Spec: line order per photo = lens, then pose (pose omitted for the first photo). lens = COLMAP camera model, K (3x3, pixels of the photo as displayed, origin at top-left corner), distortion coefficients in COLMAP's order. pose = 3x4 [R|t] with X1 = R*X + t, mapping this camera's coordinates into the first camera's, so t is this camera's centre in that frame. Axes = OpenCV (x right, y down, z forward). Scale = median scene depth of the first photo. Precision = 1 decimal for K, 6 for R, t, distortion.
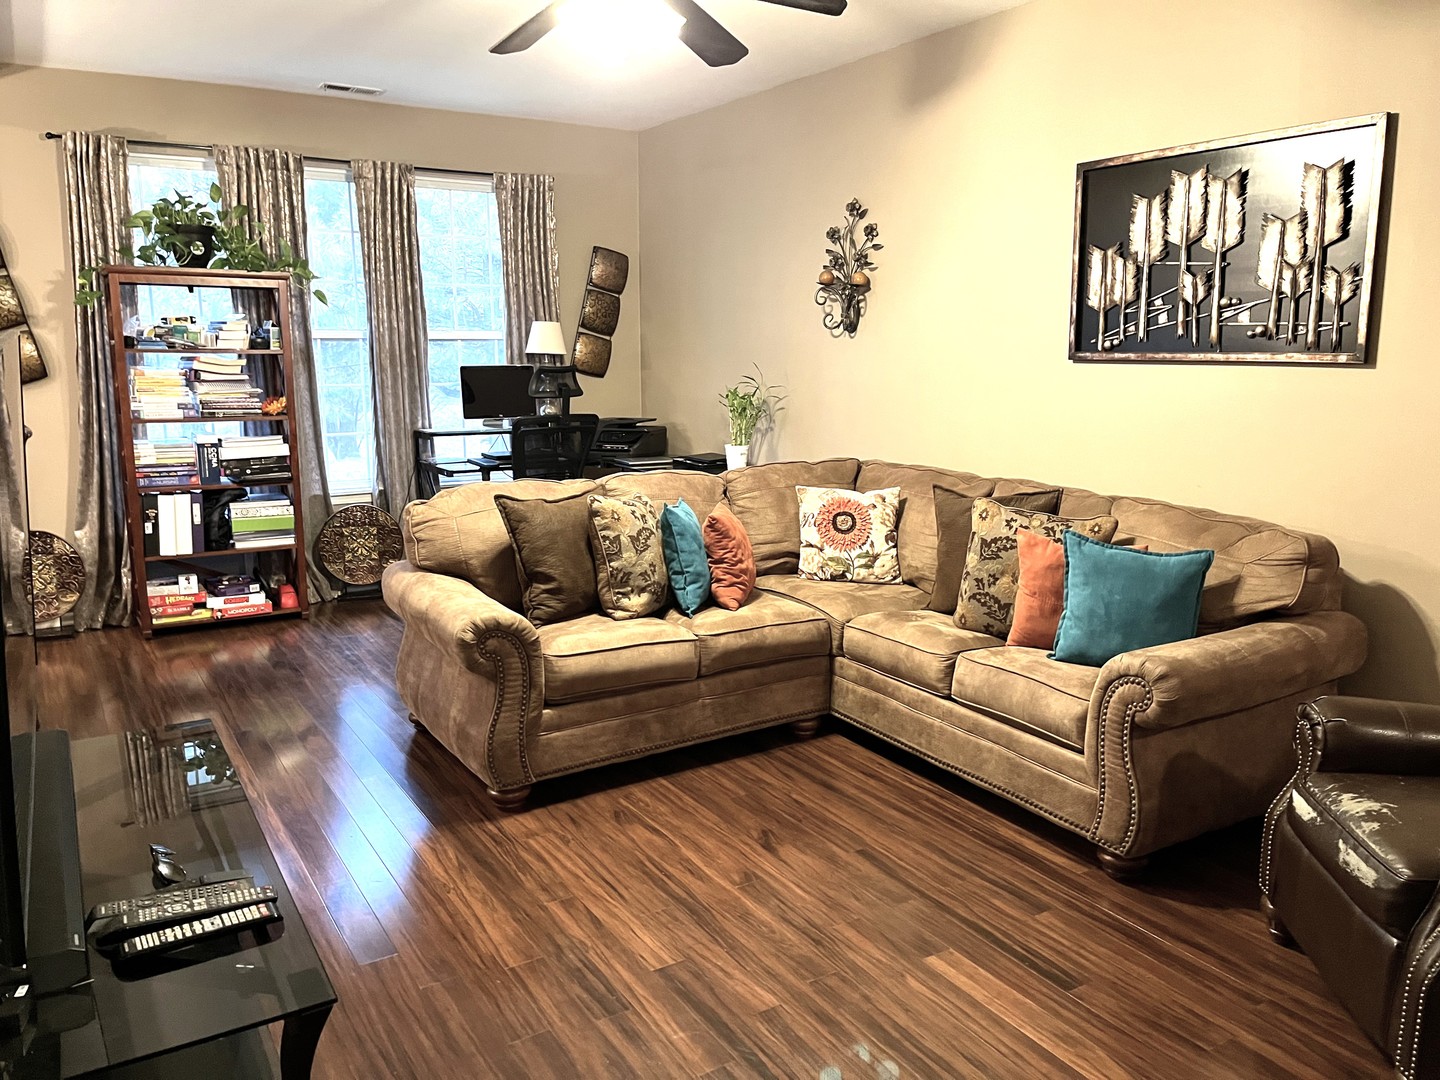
lens RADIAL K [[1100.6, 0, 720.8], [0, 1100.6, 540.2], [0, 0, 1]] dist [0.058544, -0.085281]
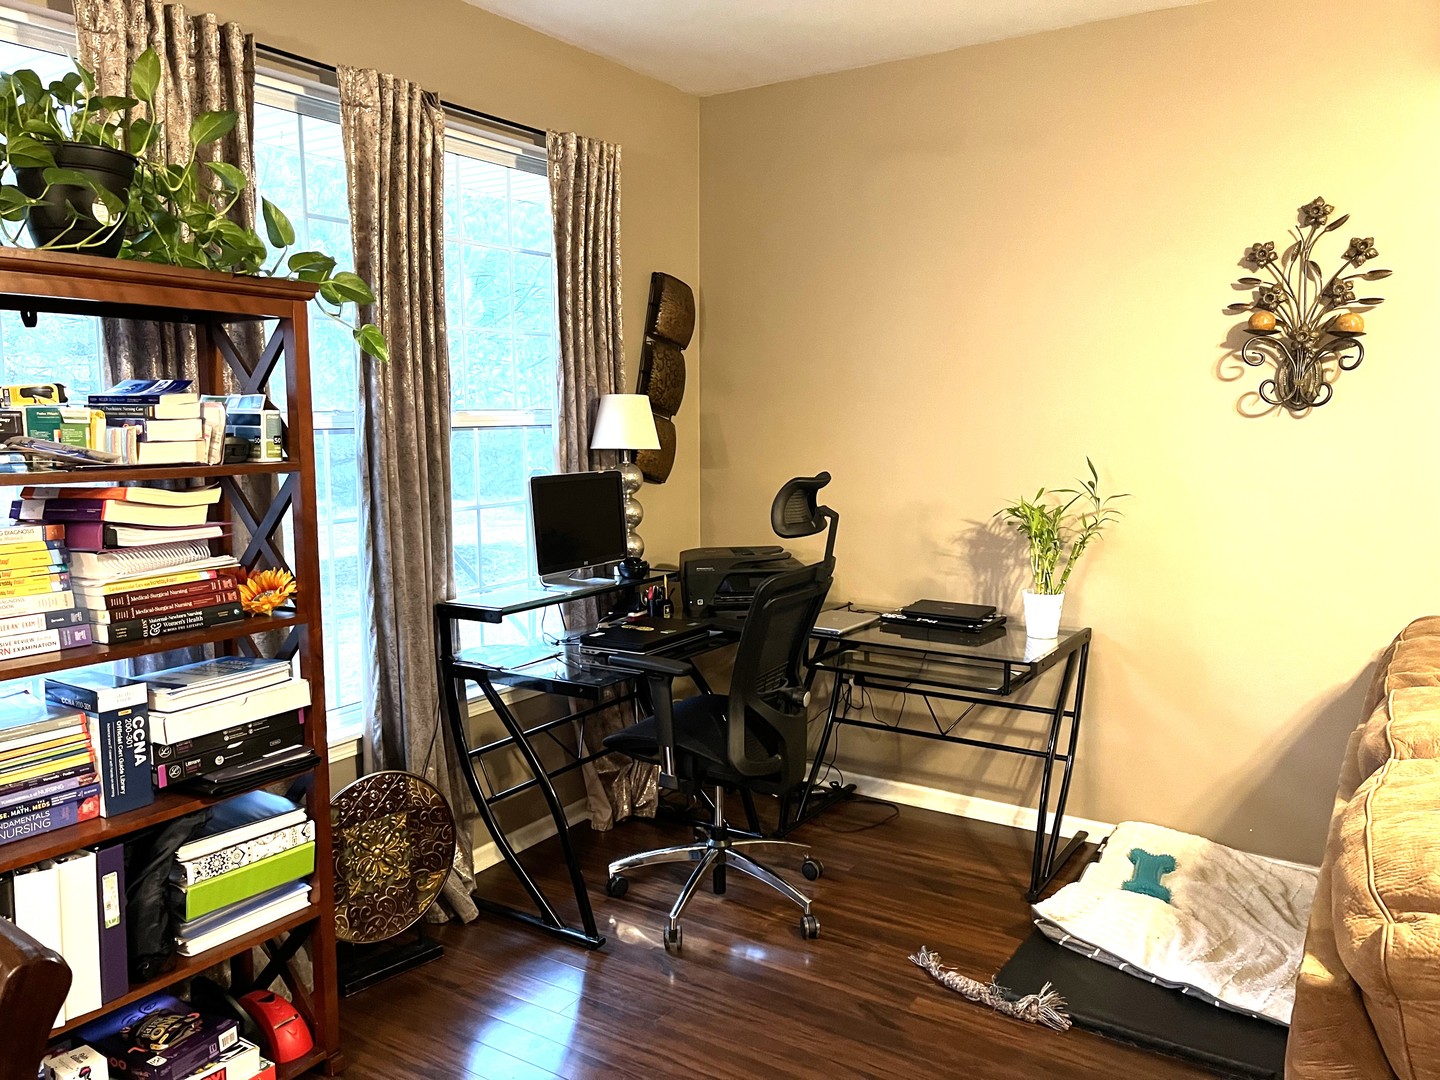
lens RADIAL K [[1100.6, 0, 733.0], [0, 1100.6, 540.7], [0, 0, 1]] dist [0.058544, -0.085281]
pose [[0.902042, -0.058549, 0.427658, -0.624999], [0.085761, 0.995316, -0.044628, -0.158552], [-0.423042, 0.076933, 0.902838, 0.801075]]
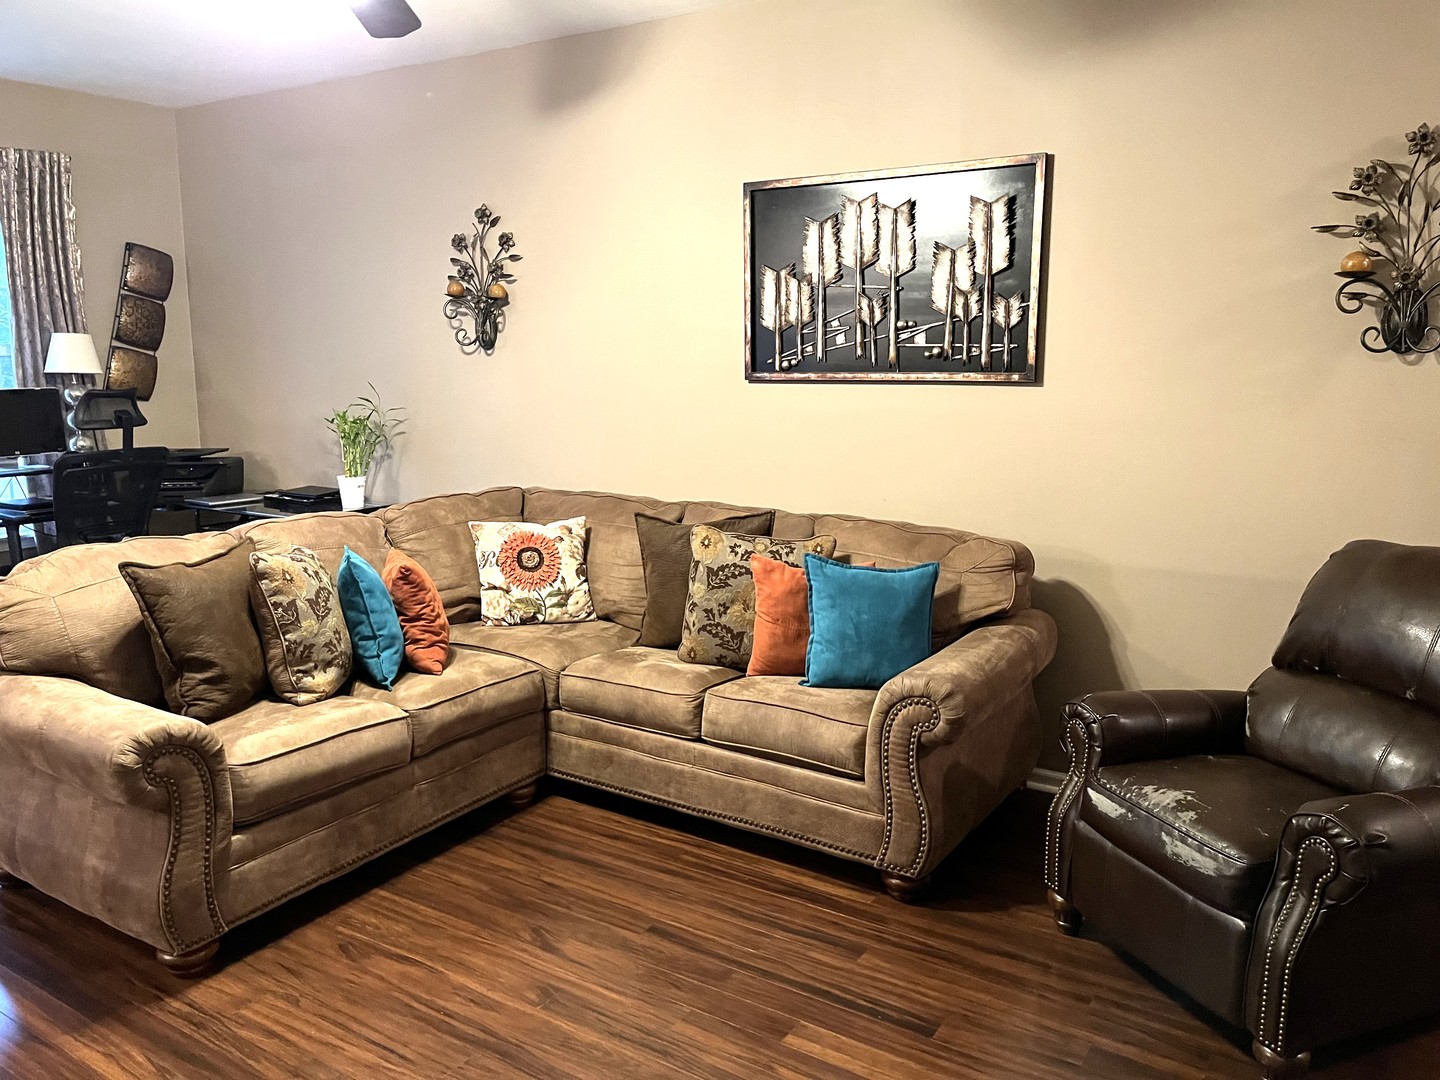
lens RADIAL K [[1100.6, 0, 717.7], [0, 1100.6, 533.6], [0, 0, 1]] dist [0.058544, -0.085281]
pose [[0.901402, -0.070069, 0.427276, -0.157927], [0.077339, 0.997005, 0.000342, -0.029649], [-0.426020, 0.032737, 0.904121, 0.130490]]
